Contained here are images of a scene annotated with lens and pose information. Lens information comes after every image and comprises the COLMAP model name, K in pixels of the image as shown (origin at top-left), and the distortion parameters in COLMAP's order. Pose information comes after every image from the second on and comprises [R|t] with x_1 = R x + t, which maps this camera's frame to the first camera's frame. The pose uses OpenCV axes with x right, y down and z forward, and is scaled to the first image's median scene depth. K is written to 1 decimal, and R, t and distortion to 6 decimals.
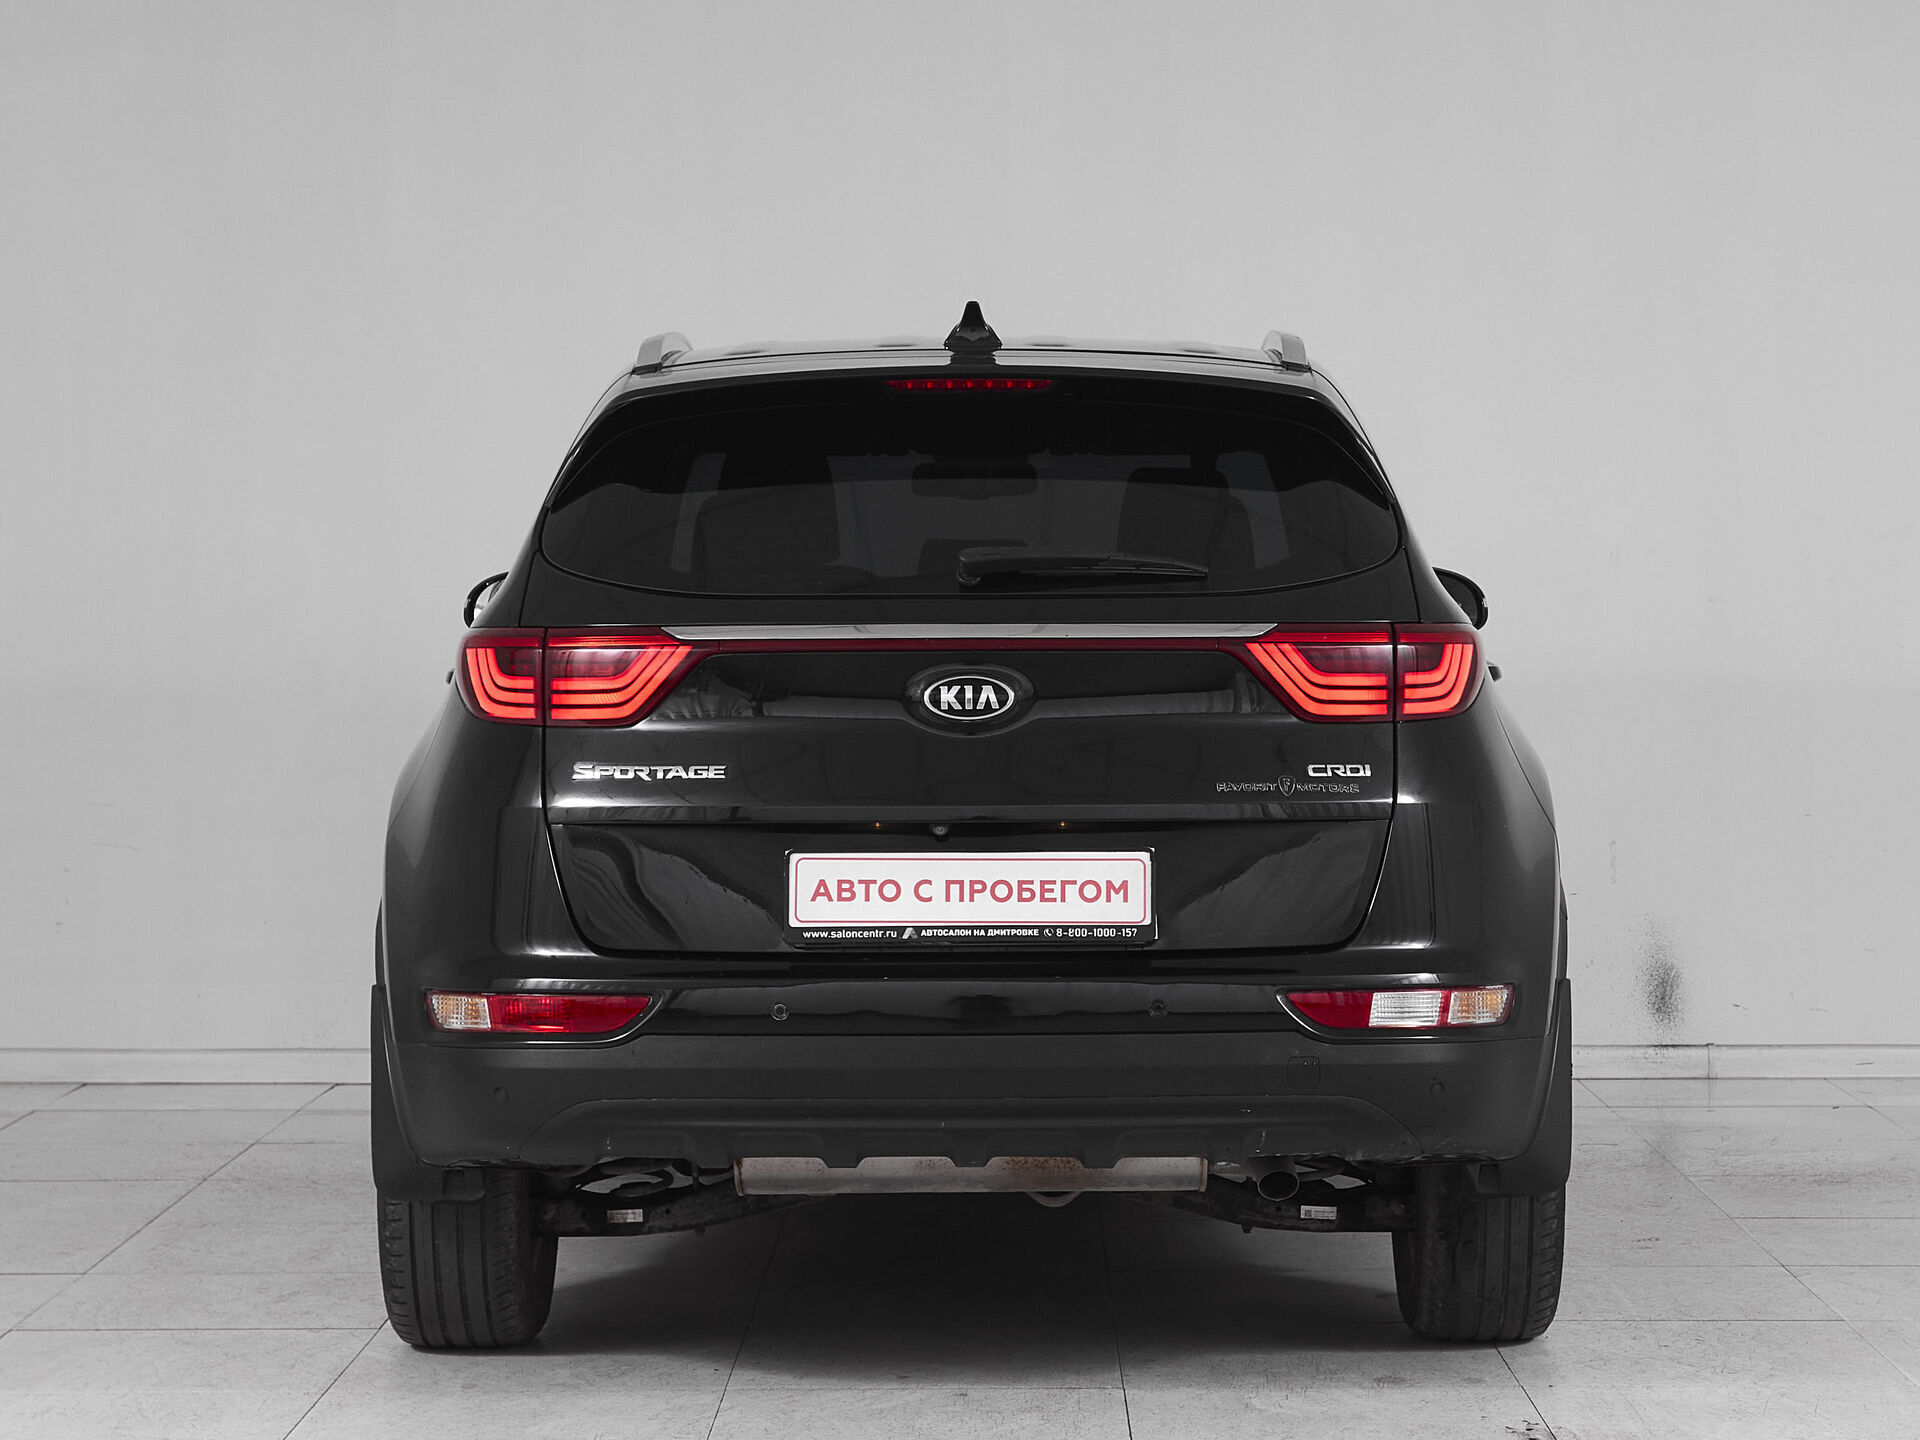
lens RADIAL K [[2557.6, 0, 975.1], [0, 2557.6, 730.1], [0, 0, 1]] dist [0.045815, 0.000000]
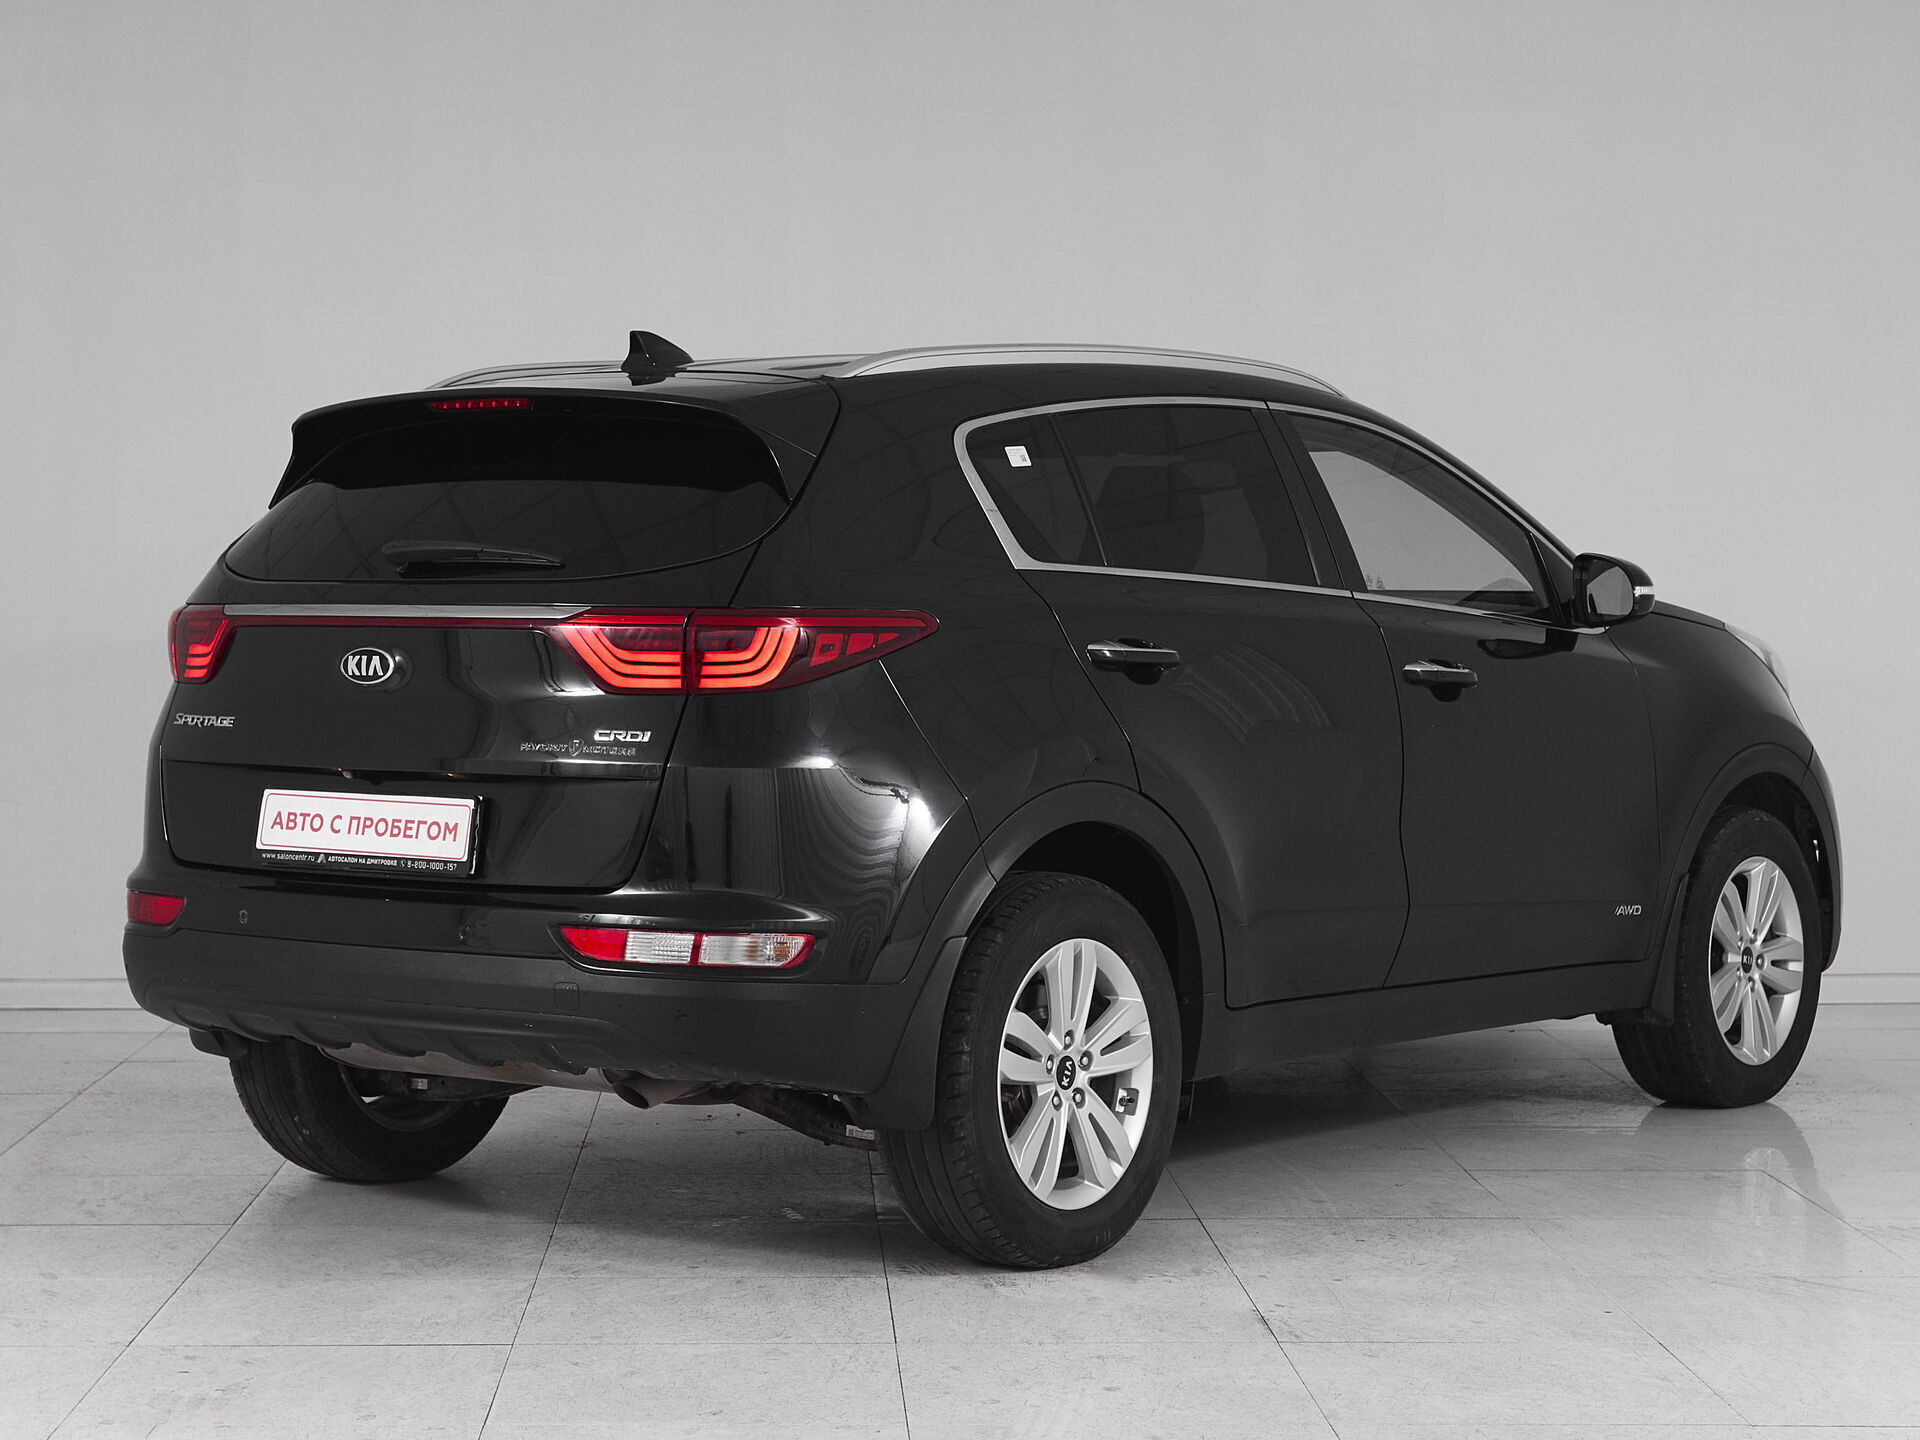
lens RADIAL K [[2557.6, 0, 975.8], [0, 2557.6, 709.7], [0, 0, 1]] dist [0.045815, 0.000000]
pose [[0.896879, 0.026908, -0.441457, 0.785720], [-0.028176, 0.999596, 0.003685, -0.004450], [0.441378, 0.009133, 0.897275, 0.042176]]
